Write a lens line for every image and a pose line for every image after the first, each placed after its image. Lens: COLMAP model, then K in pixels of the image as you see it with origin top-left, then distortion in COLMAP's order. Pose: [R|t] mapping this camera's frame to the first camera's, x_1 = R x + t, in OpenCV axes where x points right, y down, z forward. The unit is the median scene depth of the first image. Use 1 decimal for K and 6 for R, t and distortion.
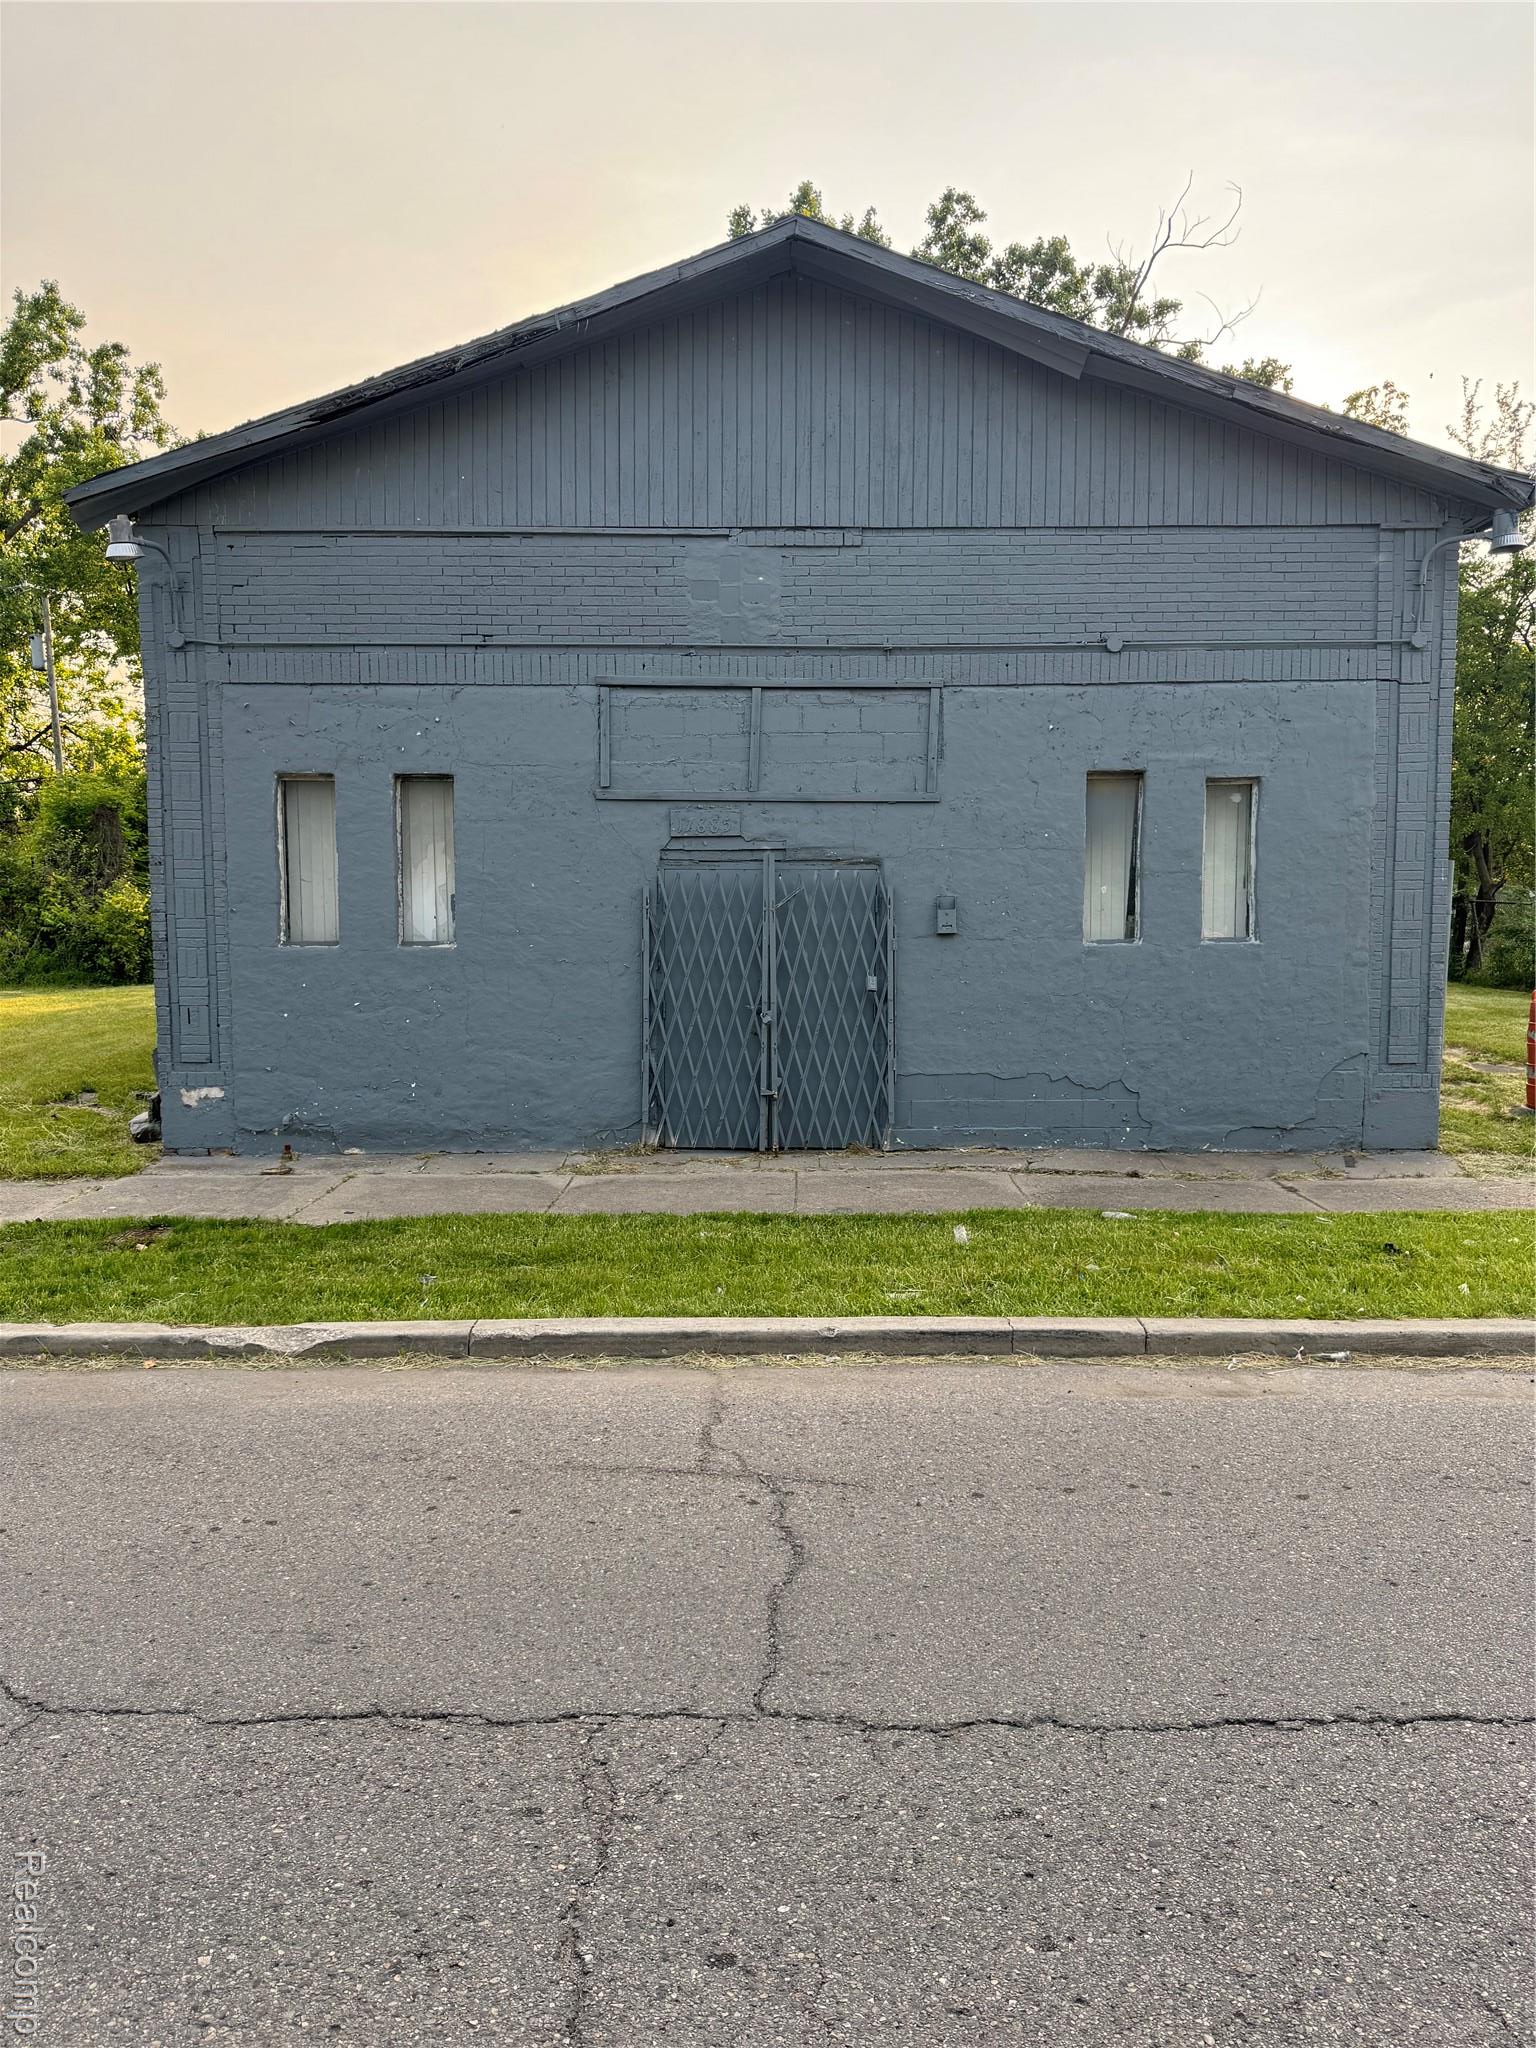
lens RADIAL K [[1458.8, 0, 749.0], [0, 1458.8, 1042.1], [0, 0, 1]] dist [0.062533, -0.062281]
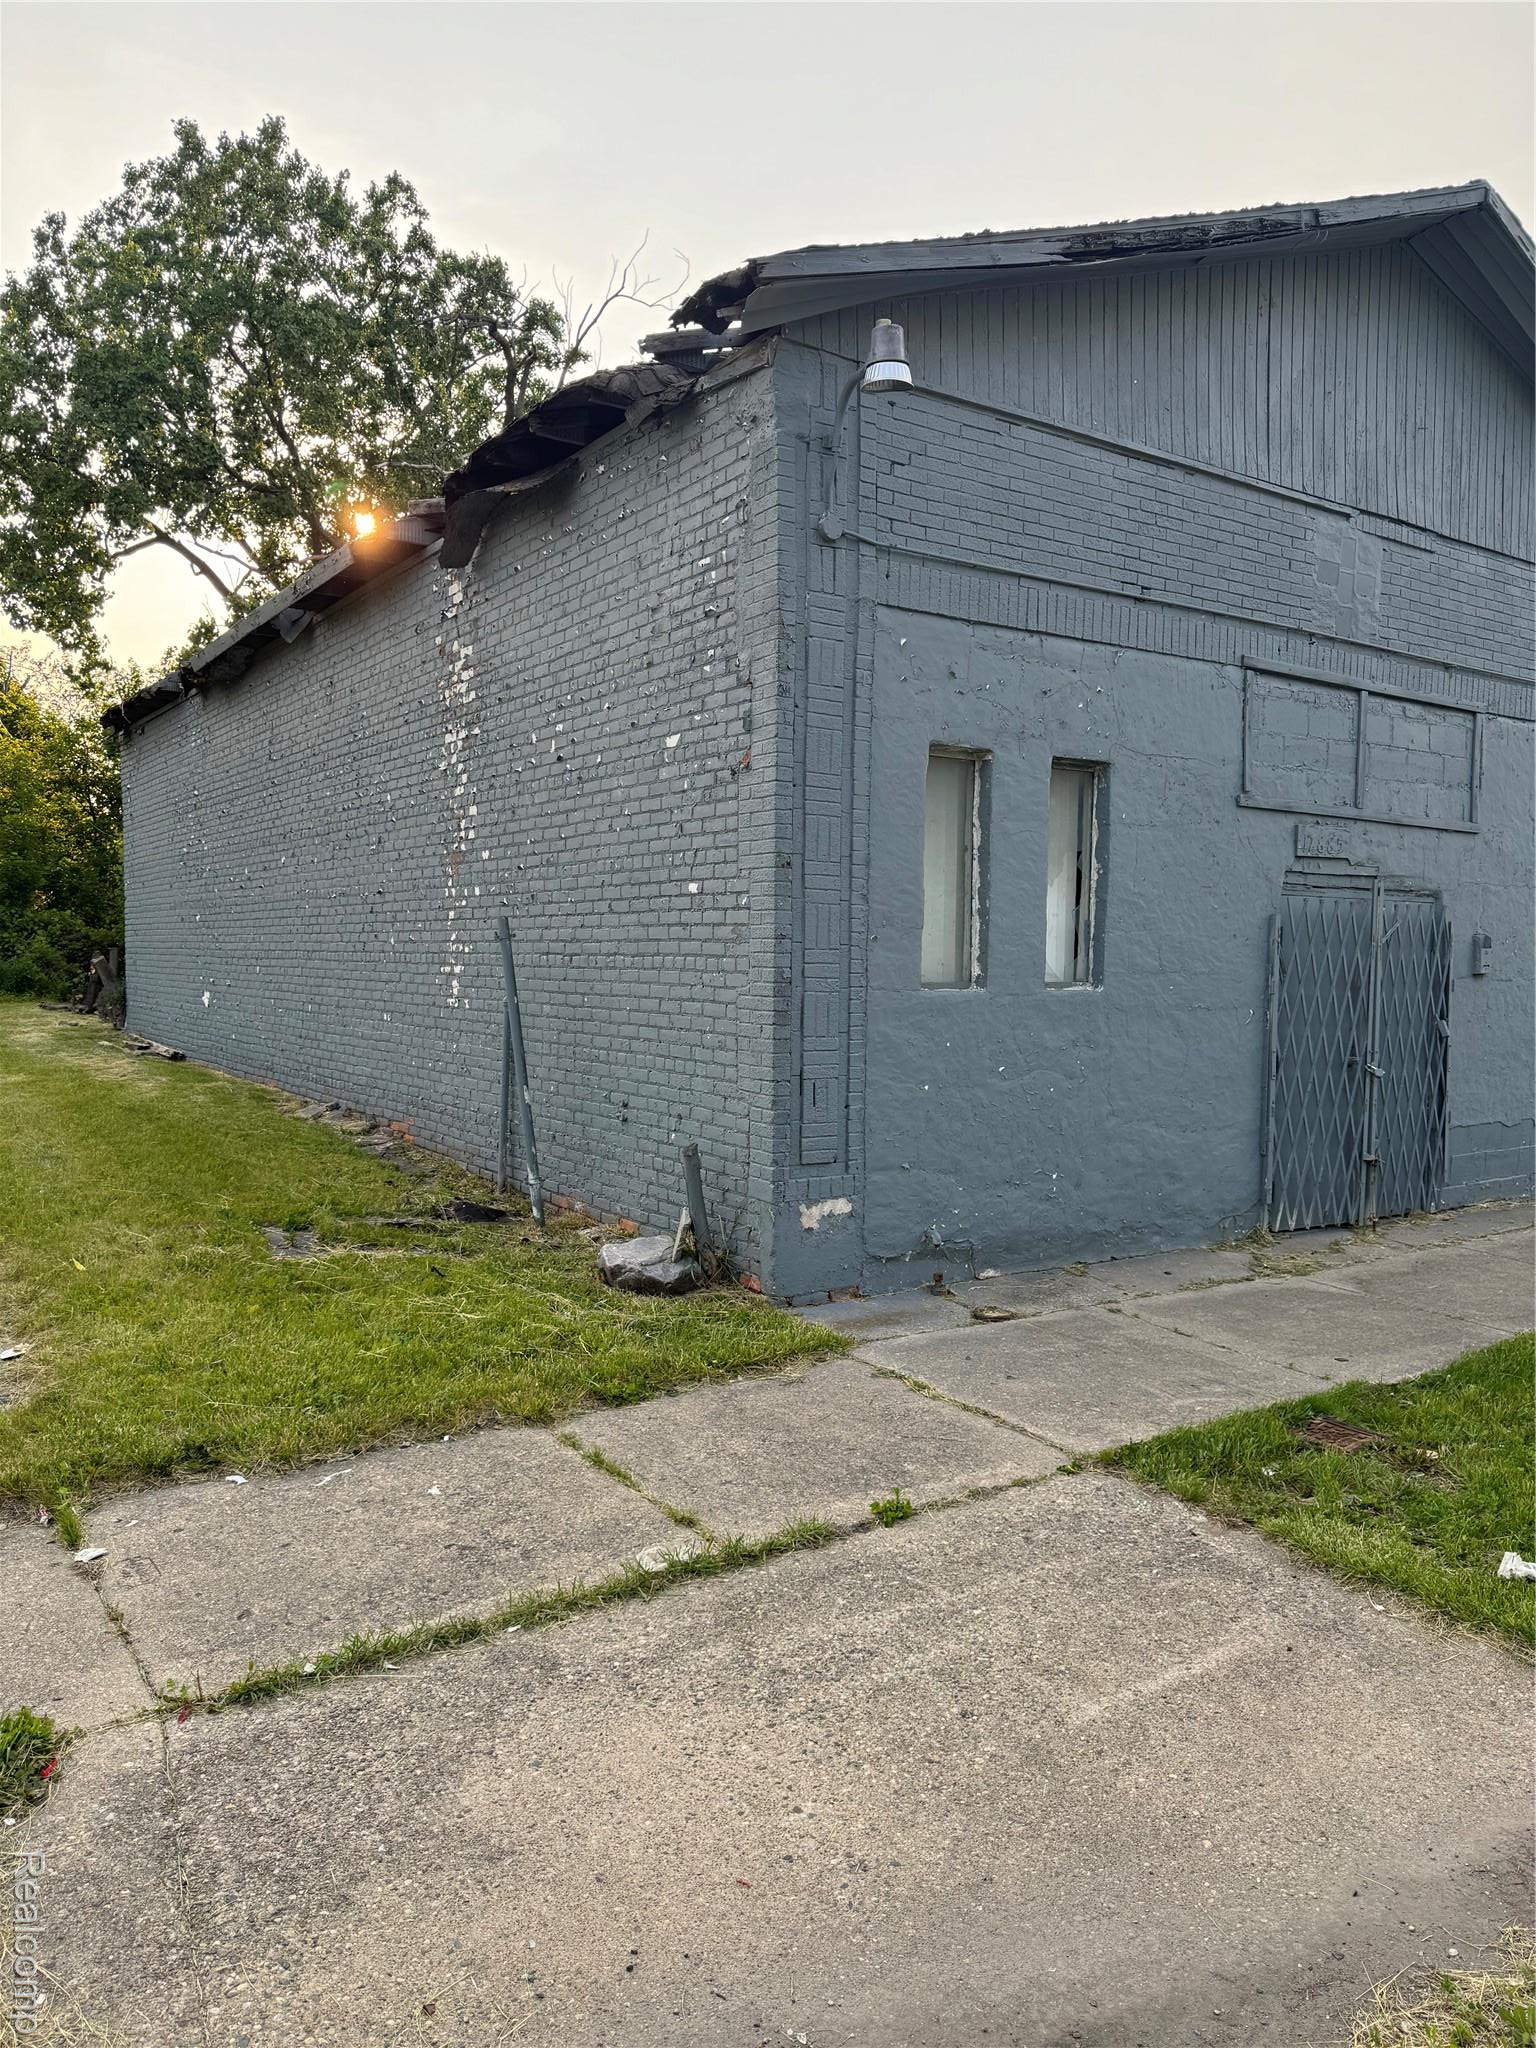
lens RADIAL K [[1458.8, 0, 781.8], [0, 1458.8, 981.7], [0, 0, 1]] dist [0.062533, -0.062281]
pose [[0.822223, 0.003593, 0.569154, -0.766607], [0.031706, 0.998138, -0.052106, -0.034056], [-0.568281, 0.060888, 0.820579, 0.479345]]
